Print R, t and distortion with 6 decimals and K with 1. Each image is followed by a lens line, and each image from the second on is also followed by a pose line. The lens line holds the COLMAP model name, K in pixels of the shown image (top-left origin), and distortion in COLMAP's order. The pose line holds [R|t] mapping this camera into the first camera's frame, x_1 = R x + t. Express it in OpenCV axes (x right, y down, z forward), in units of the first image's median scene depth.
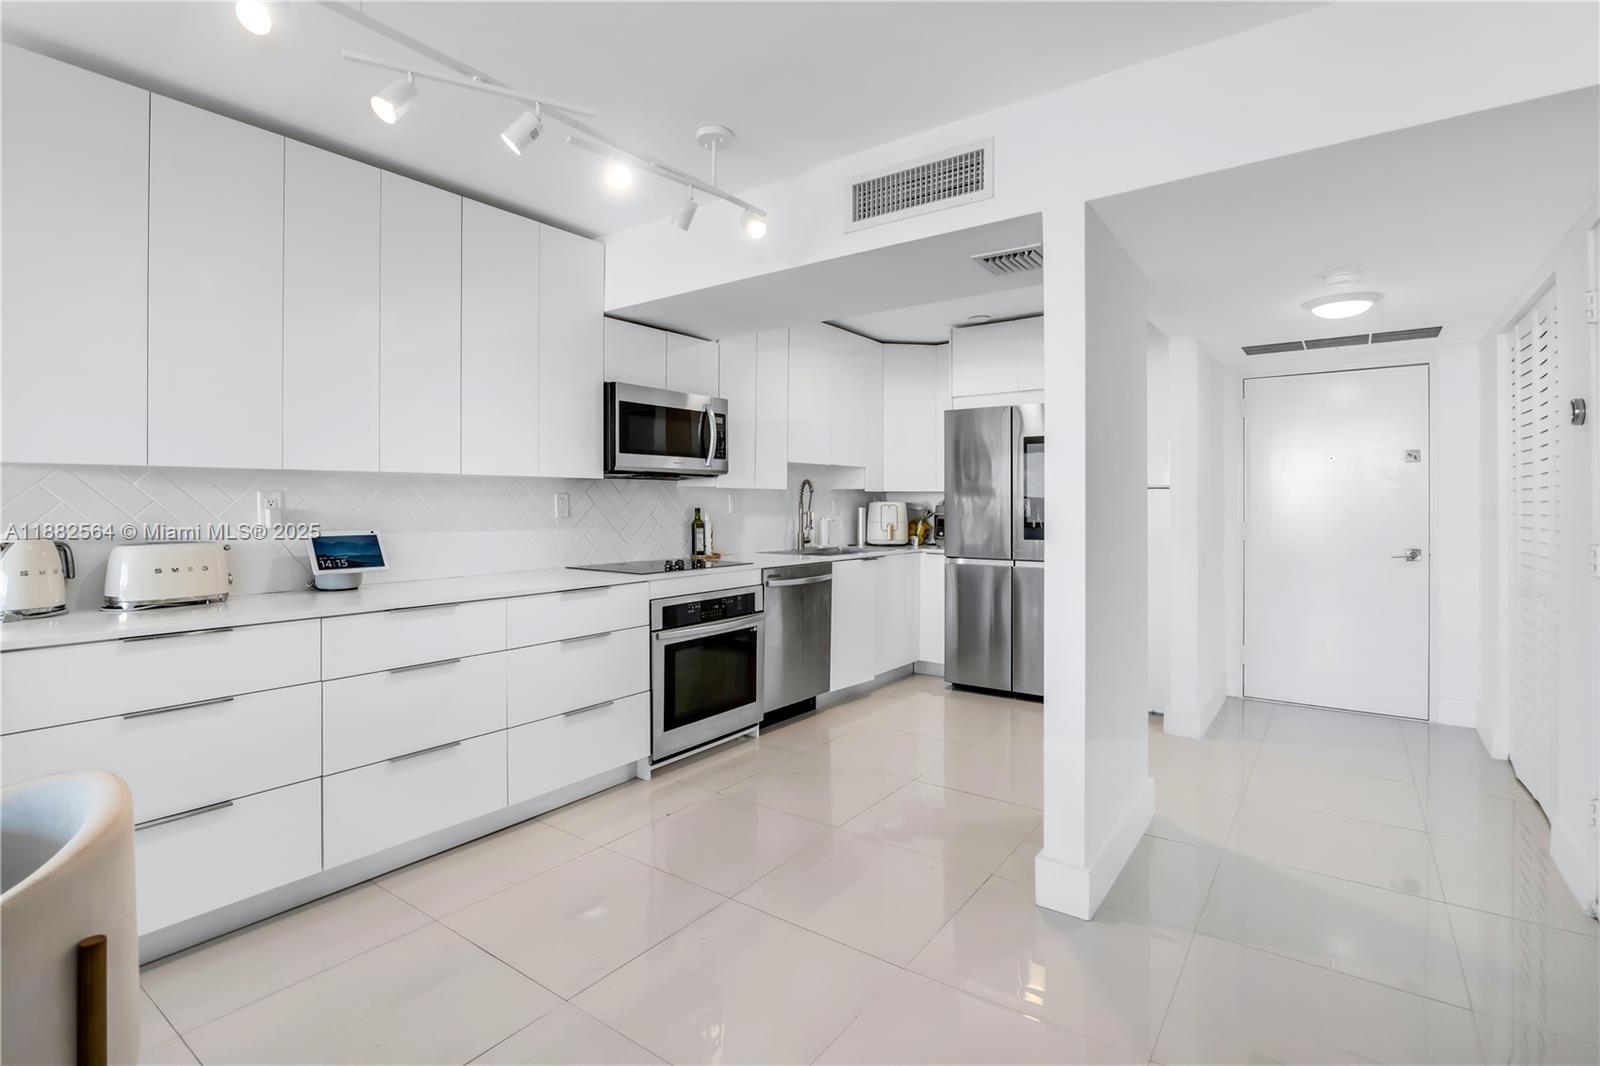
lens RADIAL K [[765.5, 0, 805.2], [0, 765.5, 501.9], [0, 0, 1]] dist [-0.018172, 0.000822]
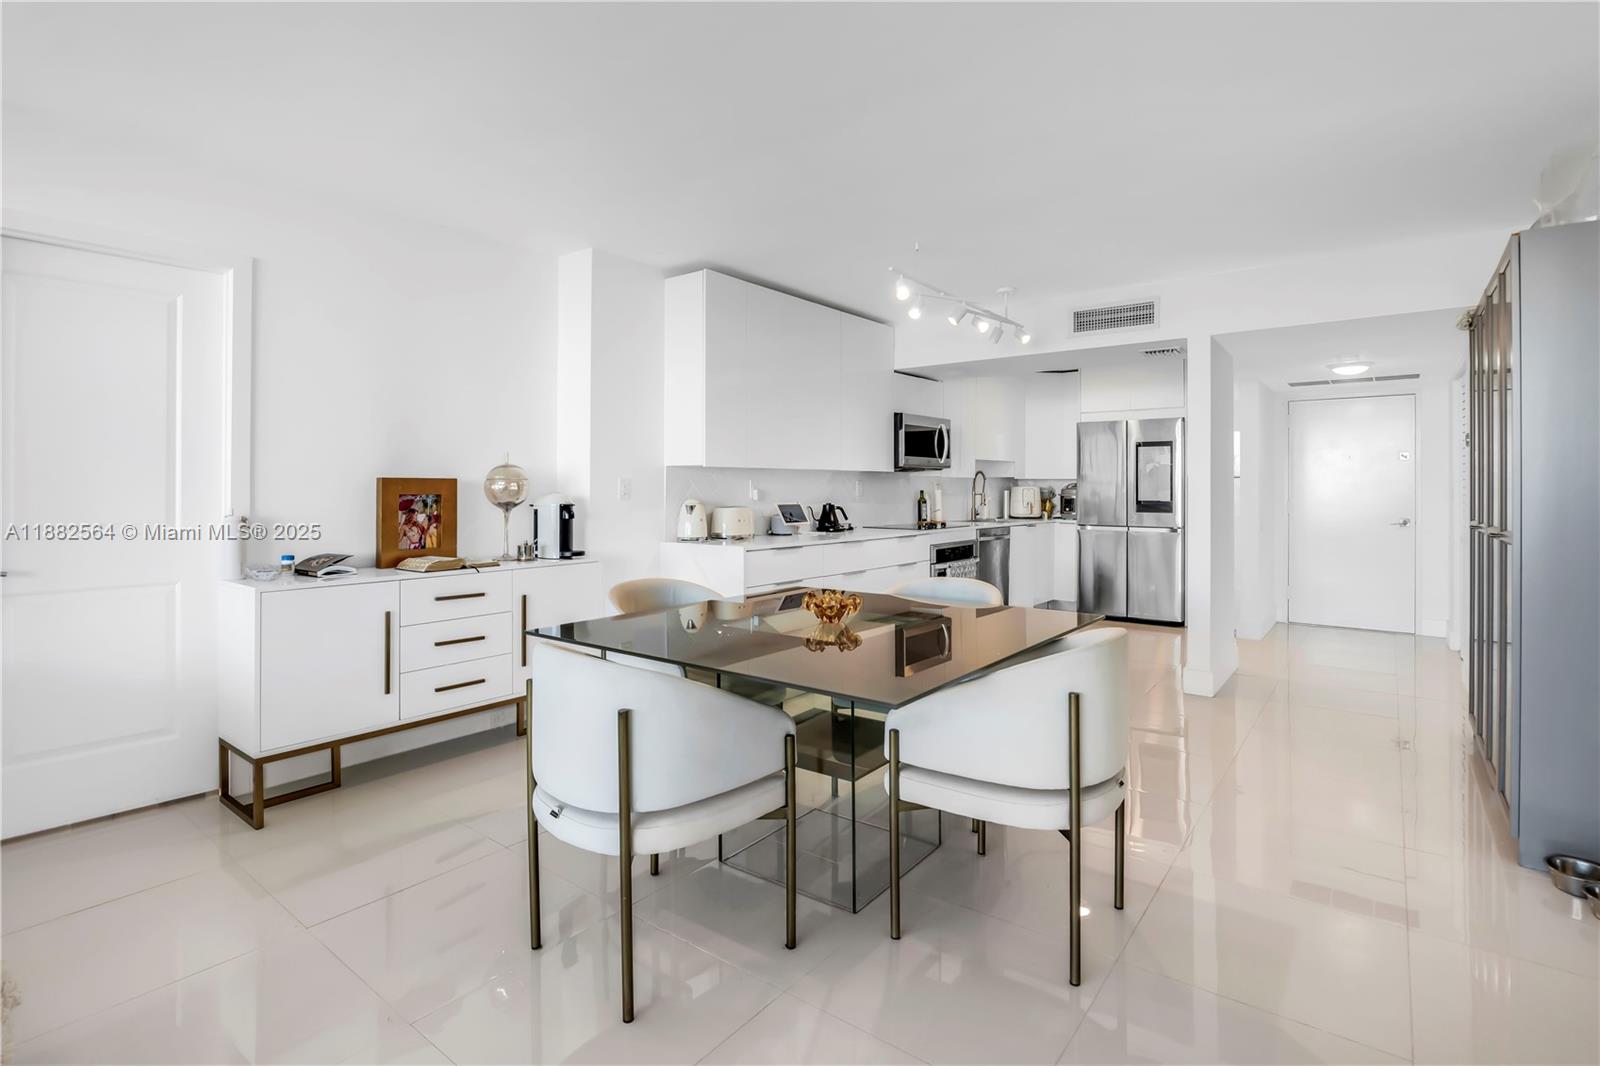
lens RADIAL K [[770.9, 0, 812.8], [0, 770.9, 488.6], [0, 0, 1]] dist [-0.022571, 0.000362]
pose [[0.999521, 0.000942, -0.030936, -0.347235], [-0.000839, 0.999994, 0.003356, -0.000548], [0.030939, -0.003328, 0.999516, -0.588498]]
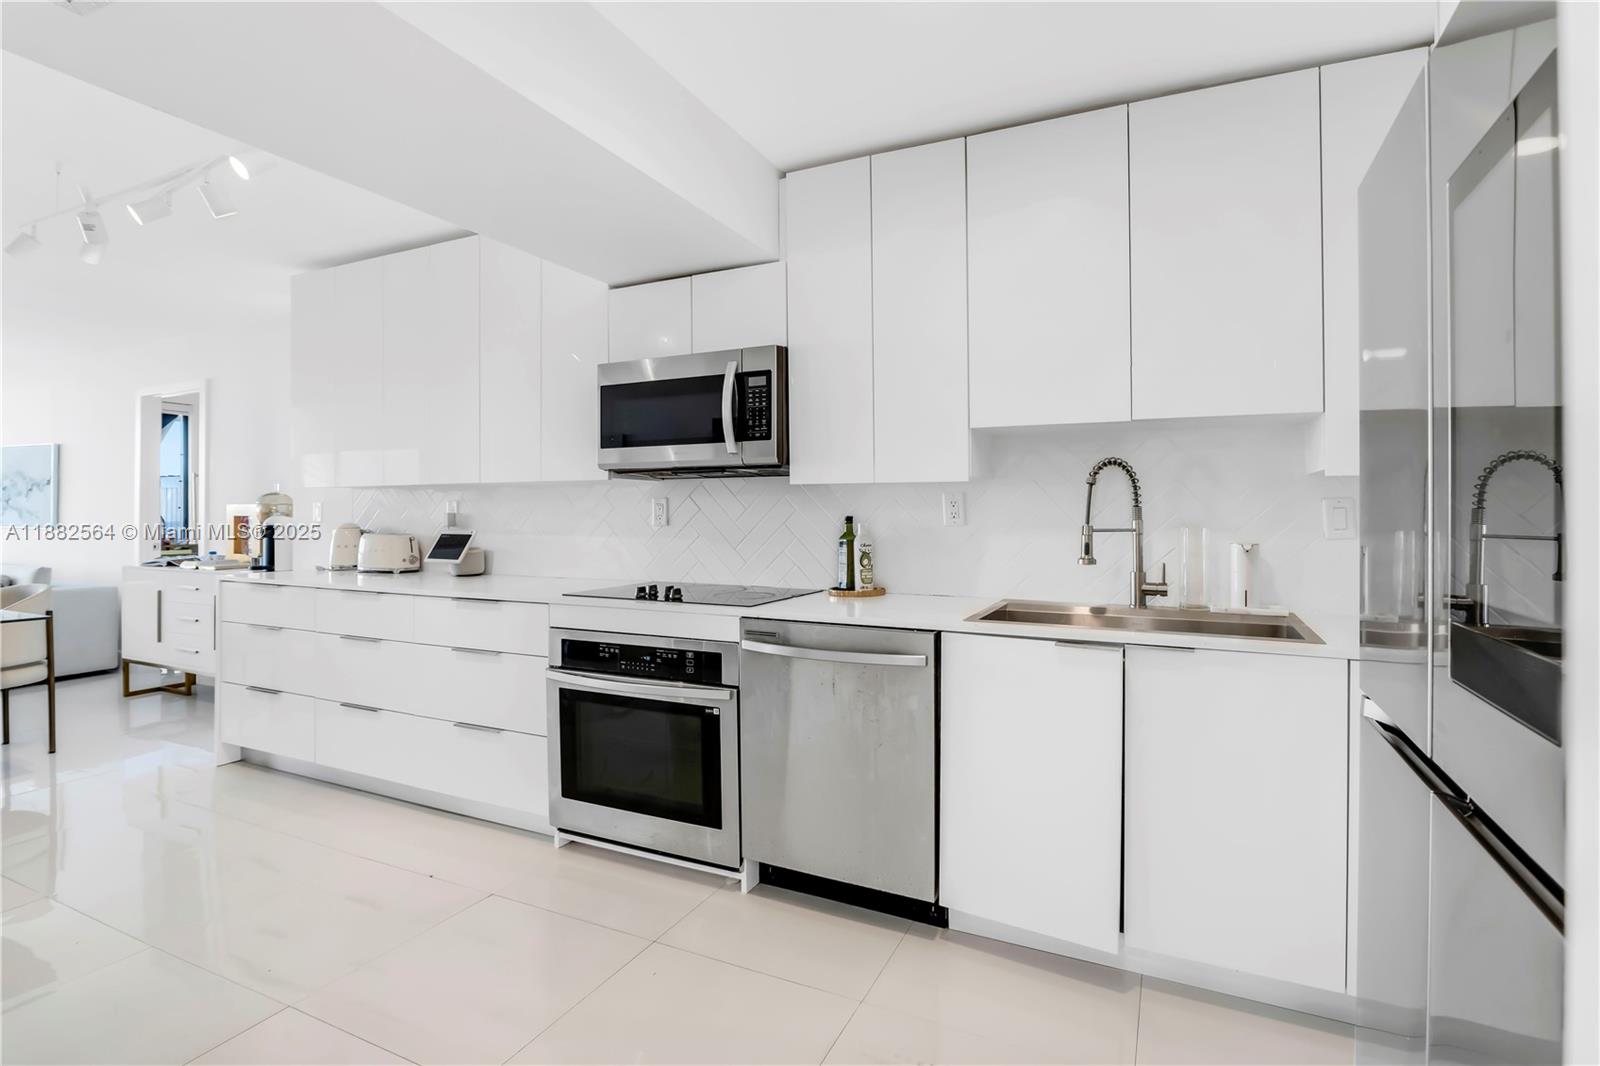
lens RADIAL K [[765.5, 0, 805.2], [0, 765.5, 501.9], [0, 0, 1]] dist [-0.018172, 0.000822]
pose [[0.183769, -0.008609, -0.982932, 0.553971], [0.002837, 0.999962, -0.008228, 0.001262], [0.982965, -0.001277, 0.183786, 0.950229]]
